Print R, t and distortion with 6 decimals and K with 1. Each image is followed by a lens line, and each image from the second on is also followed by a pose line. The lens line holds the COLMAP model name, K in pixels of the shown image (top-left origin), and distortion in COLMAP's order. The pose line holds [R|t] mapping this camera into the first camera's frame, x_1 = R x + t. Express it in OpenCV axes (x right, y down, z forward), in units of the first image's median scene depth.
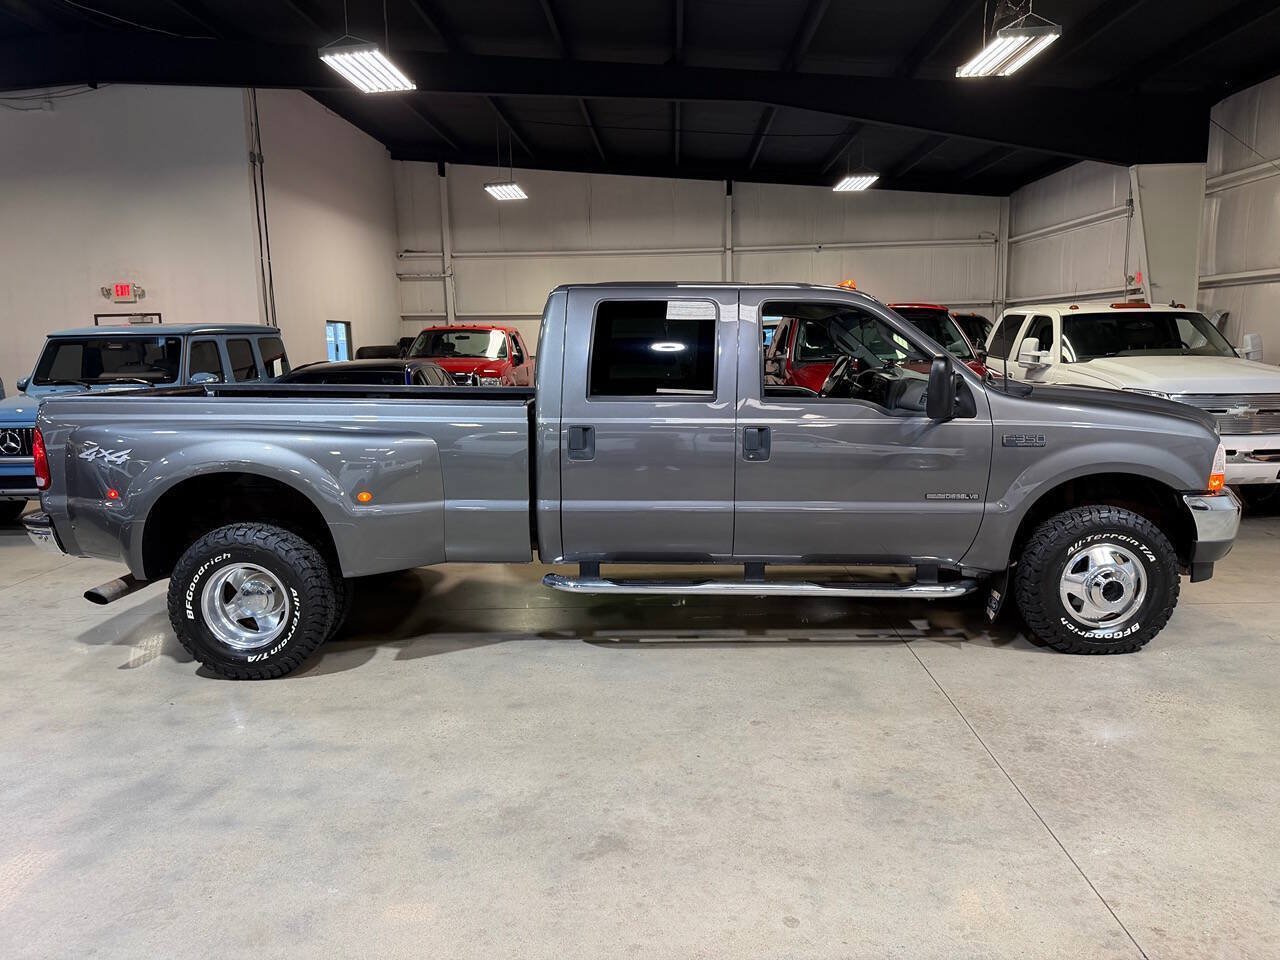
lens RADIAL K [[905.3, 0, 640.0], [0, 905.3, 480.0], [0, 0, 1]] dist [0.082859, -0.117218]
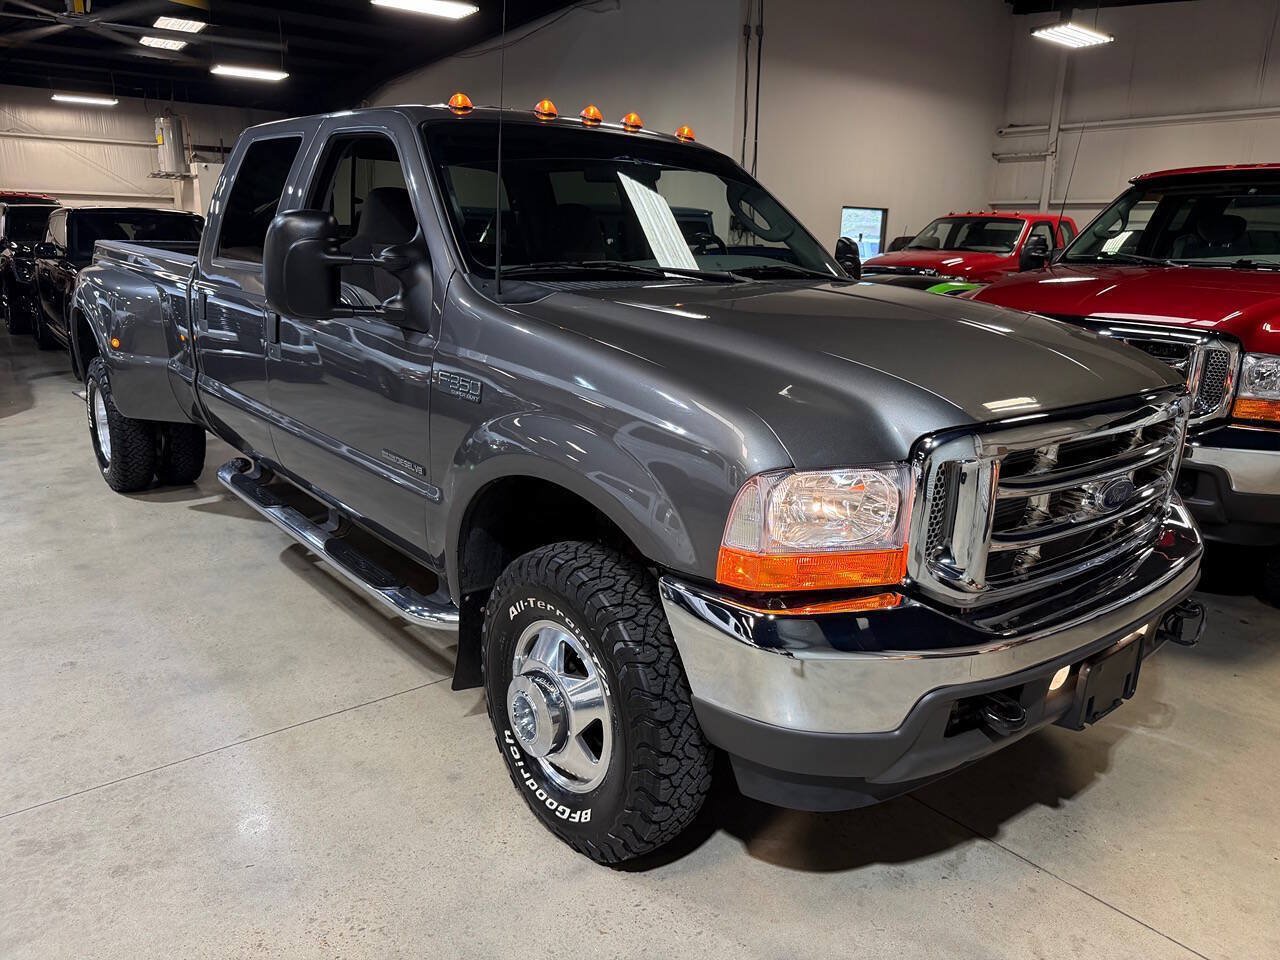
lens RADIAL K [[936.0, 0, 640.0], [0, 936.0, 480.0], [0, 0, 1]] dist [0.000859, 0.000213]
pose [[0.649840, 0.225054, -0.725989, 0.840122], [-0.153306, 0.974337, 0.164815, -0.089324], [0.744450, 0.004195, 0.667665, 0.668368]]
